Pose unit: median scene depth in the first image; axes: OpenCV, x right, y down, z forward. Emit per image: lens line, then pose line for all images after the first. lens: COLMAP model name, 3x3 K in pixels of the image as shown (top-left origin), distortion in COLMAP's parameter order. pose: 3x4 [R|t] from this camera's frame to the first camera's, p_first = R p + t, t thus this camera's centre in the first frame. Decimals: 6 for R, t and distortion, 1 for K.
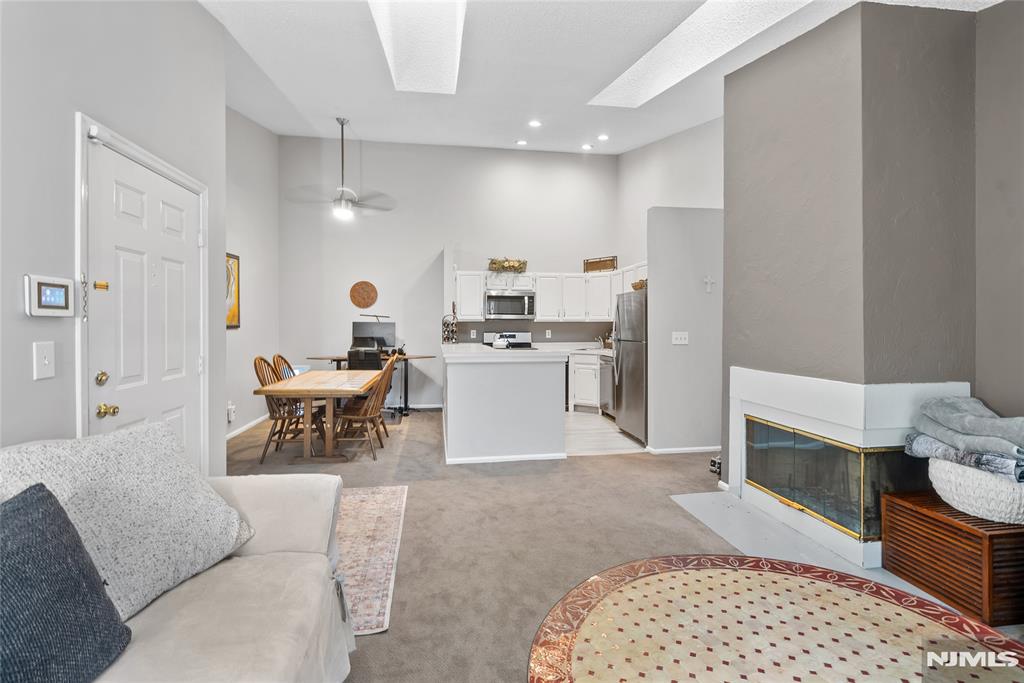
lens RADIAL K [[476.5, 0, 515.5], [0, 476.5, 326.3], [0, 0, 1]] dist [-0.001468, 0.000198]
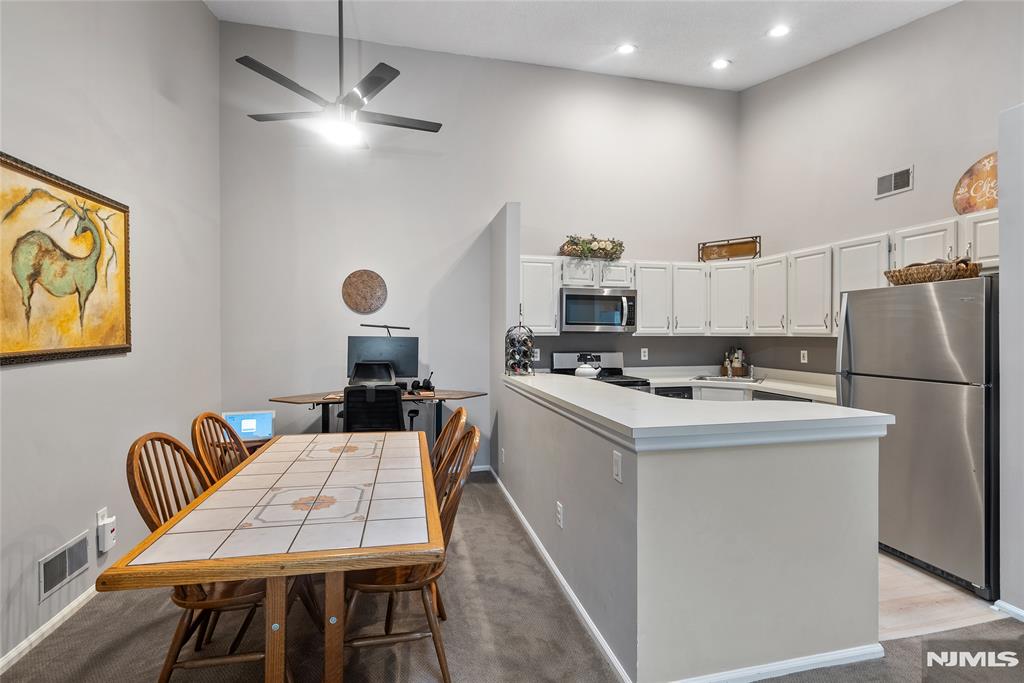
lens RADIAL K [[474.4, 0, 515.7], [0, 474.4, 336.7], [0, 0, 1]] dist [-0.001447, -0.000288]
pose [[0.997536, 0.001415, 0.070143, -0.167251], [-0.001771, 0.999986, 0.005012, -0.011918], [-0.070135, -0.005124, 0.997524, 0.374841]]
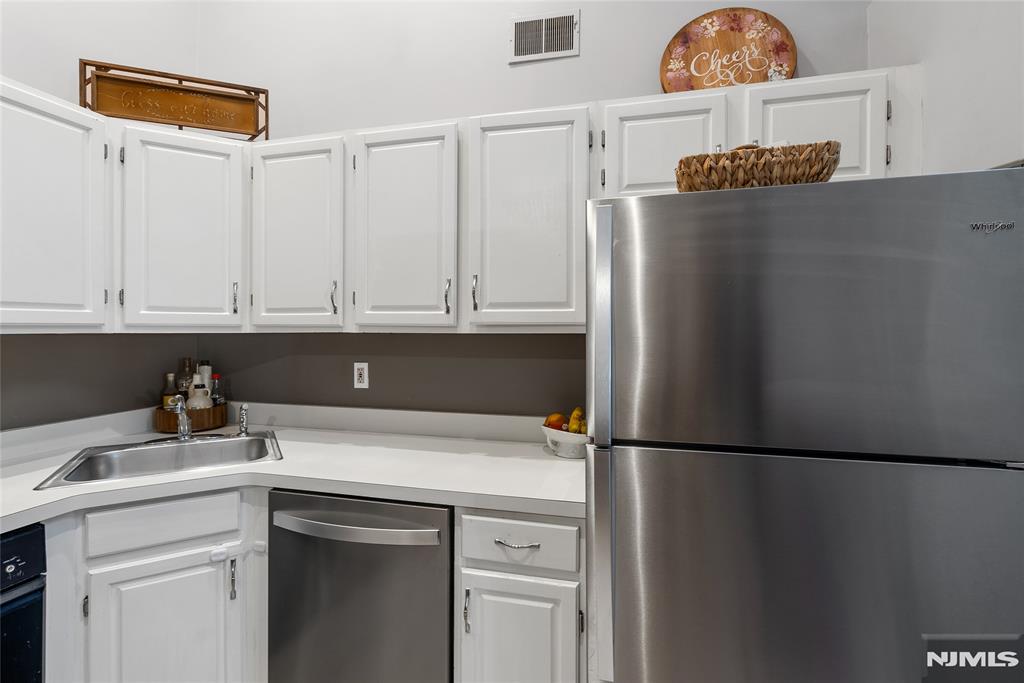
lens RADIAL K [[476.5, 0, 515.5], [0, 476.5, 326.3], [0, 0, 1]] dist [-0.001468, 0.000198]
pose [[0.405776, 0.006719, 0.913948, 0.022678], [0.002931, 0.999958, -0.008652, -0.010981], [-0.913968, 0.006190, 0.405739, 0.761415]]
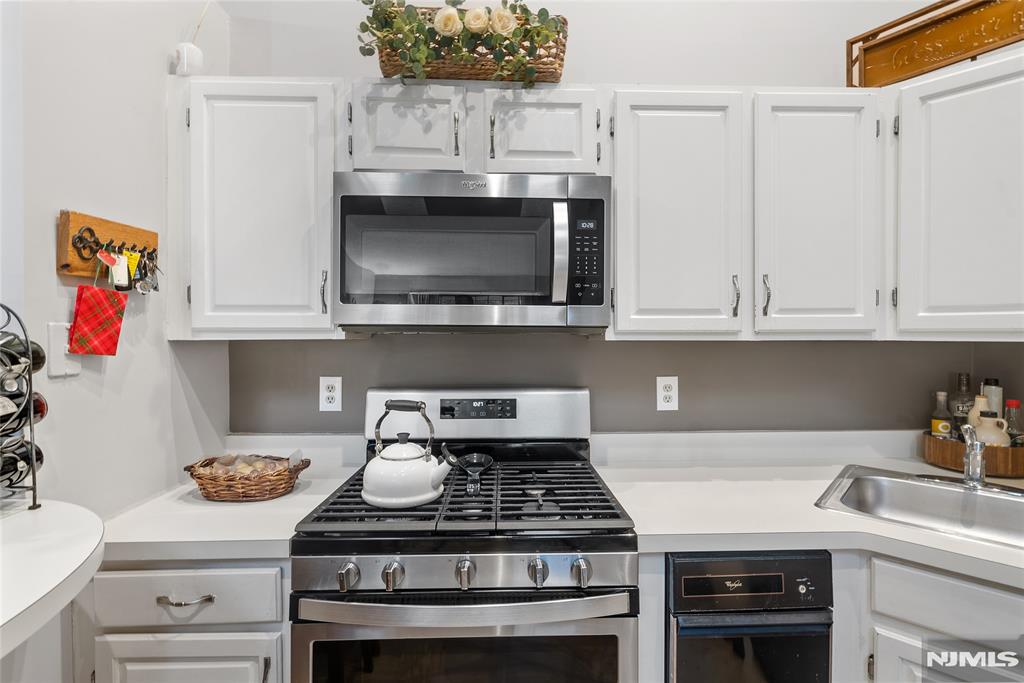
lens RADIAL K [[470.5, 0, 512.0], [0, 470.5, 341.5], [0, 0, 1]] dist [-0.007258, -0.000563]
pose [[0.990066, 0.003843, -0.140551, 0.029481], [-0.002342, 0.999938, 0.010845, -0.011523], [0.140584, -0.010408, 0.990014, 0.820951]]
